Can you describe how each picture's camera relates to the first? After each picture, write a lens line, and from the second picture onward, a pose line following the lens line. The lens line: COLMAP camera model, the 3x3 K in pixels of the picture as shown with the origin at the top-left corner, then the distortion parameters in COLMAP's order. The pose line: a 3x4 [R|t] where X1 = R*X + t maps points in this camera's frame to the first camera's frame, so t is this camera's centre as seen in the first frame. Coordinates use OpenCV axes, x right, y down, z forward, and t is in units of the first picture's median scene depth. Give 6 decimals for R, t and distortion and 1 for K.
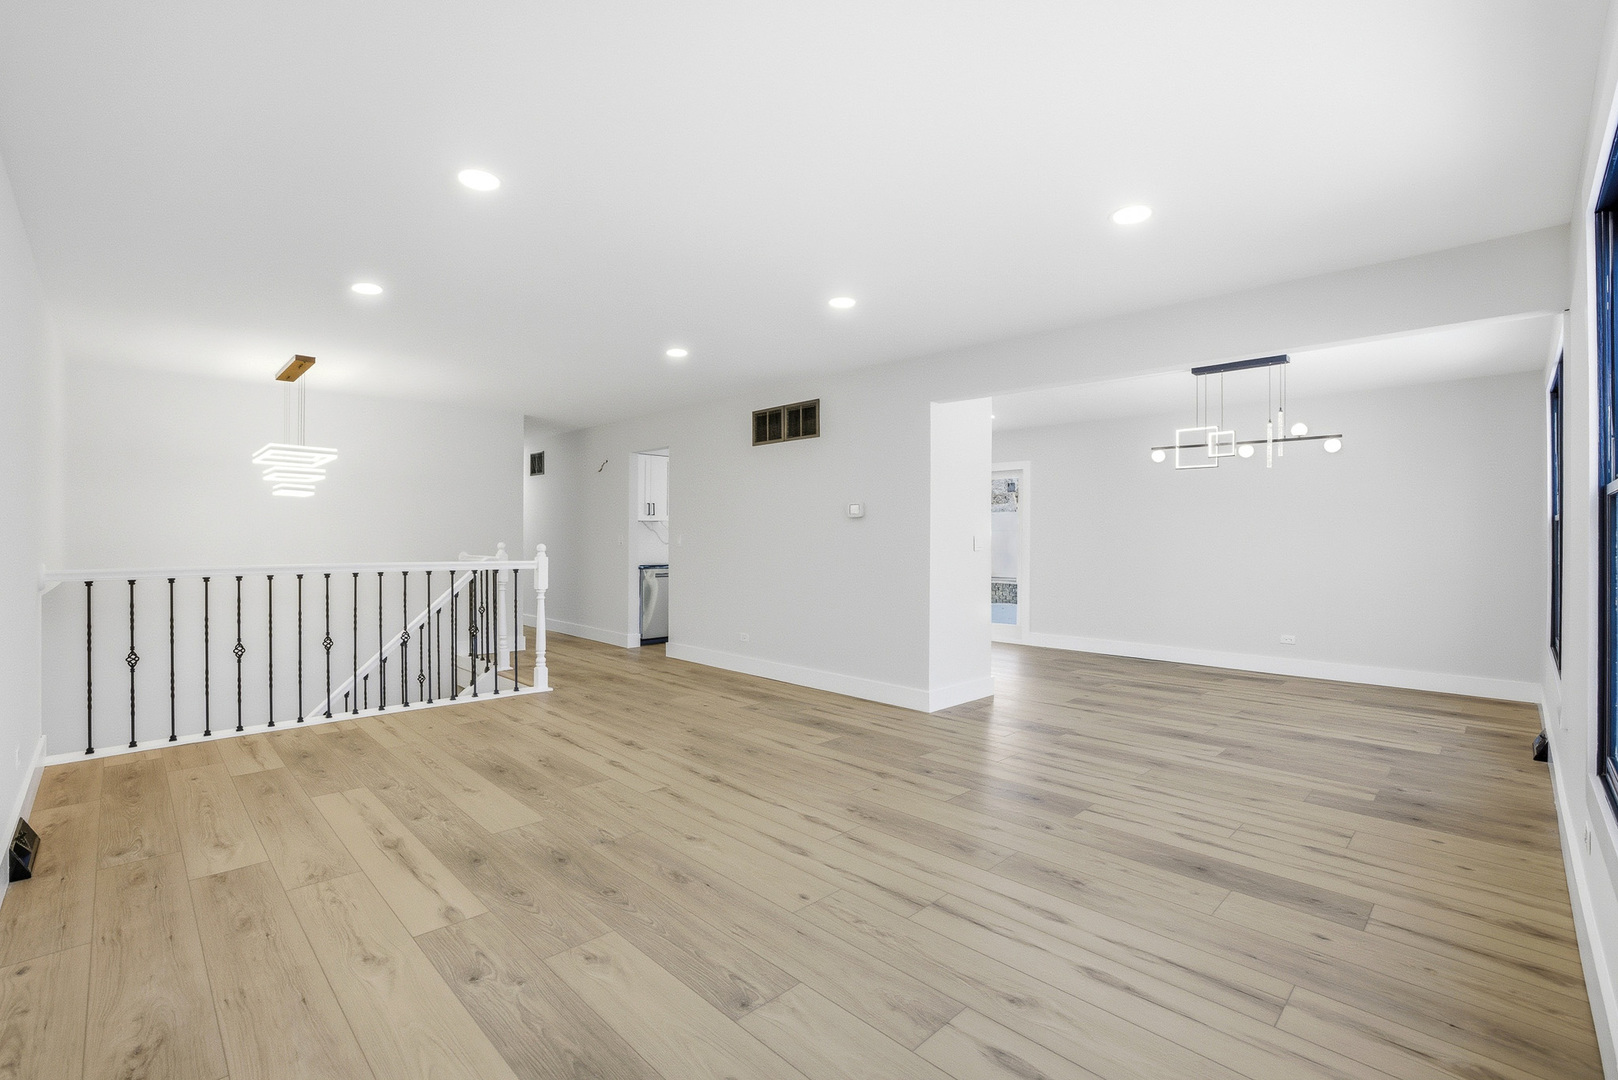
lens RADIAL K [[693.5, 0, 809.1], [0, 693.5, 529.4], [0, 0, 1]] dist [-0.002894, -0.000125]
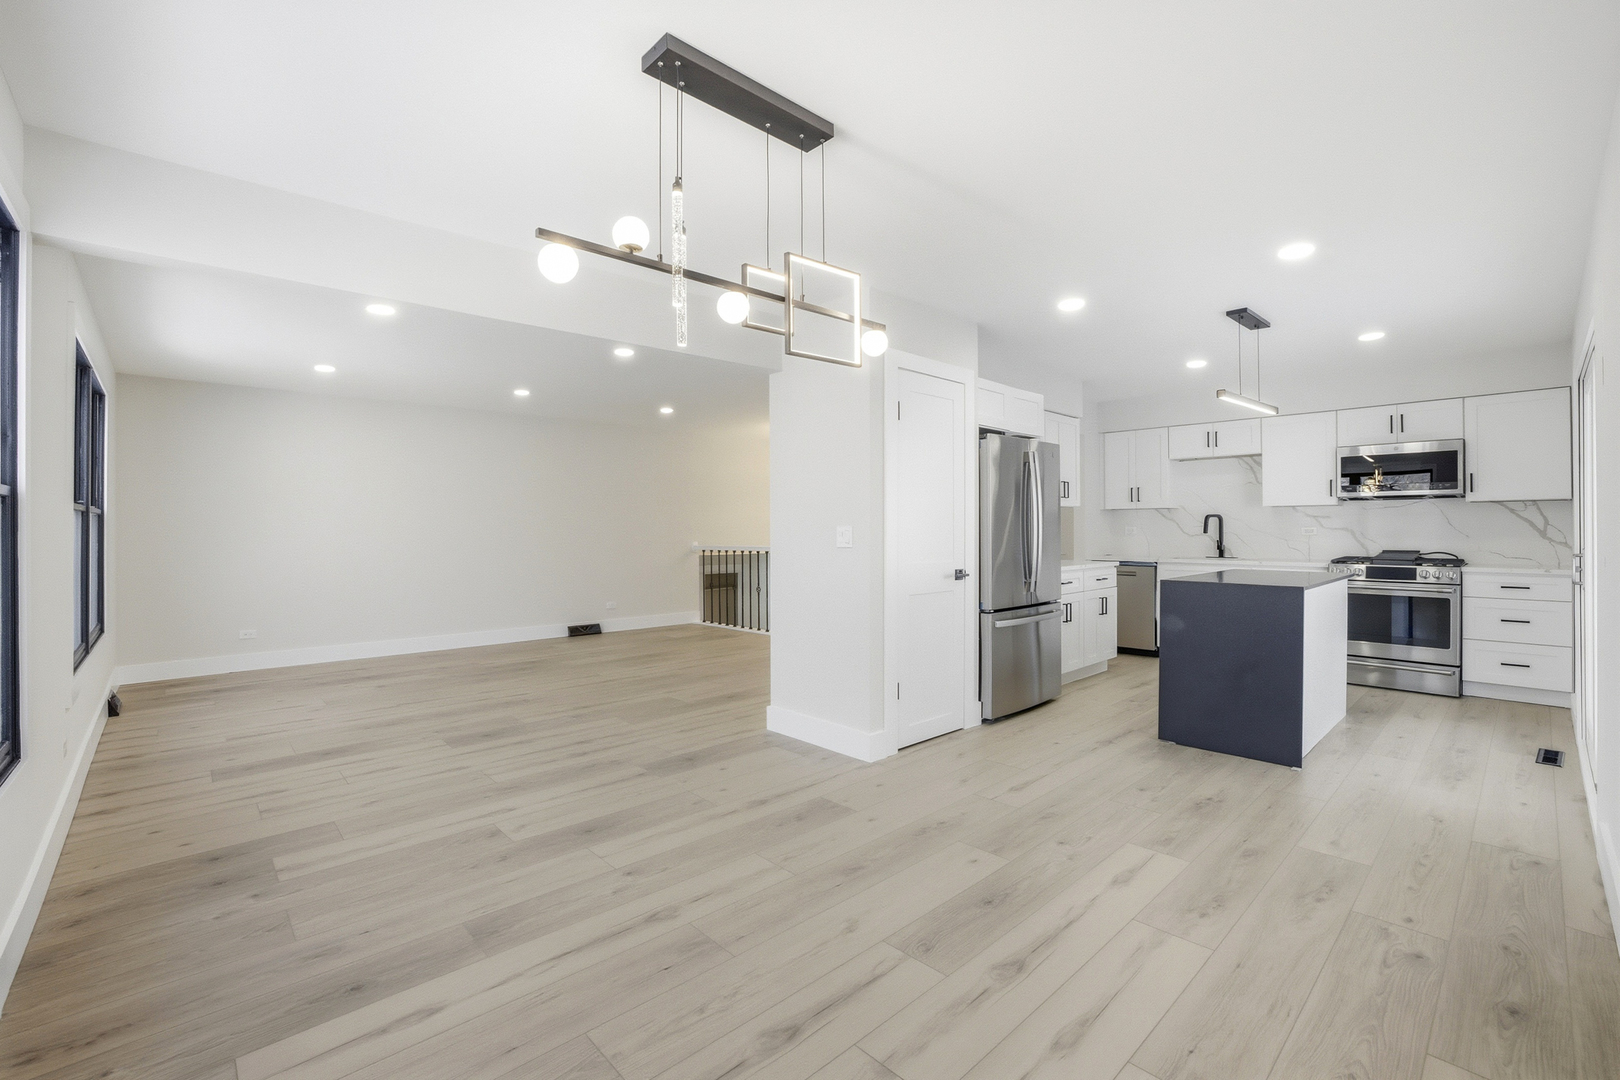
lens RADIAL K [[694.3, 0, 810.1], [0, 694.3, 529.3], [0, 0, 1]] dist [-0.002894, -0.000125]
pose [[-0.036066, 0.001725, -0.999348, 1.567919], [0.011452, 0.999934, 0.001312, 0.015724], [0.999284, -0.011397, -0.036084, 1.627451]]
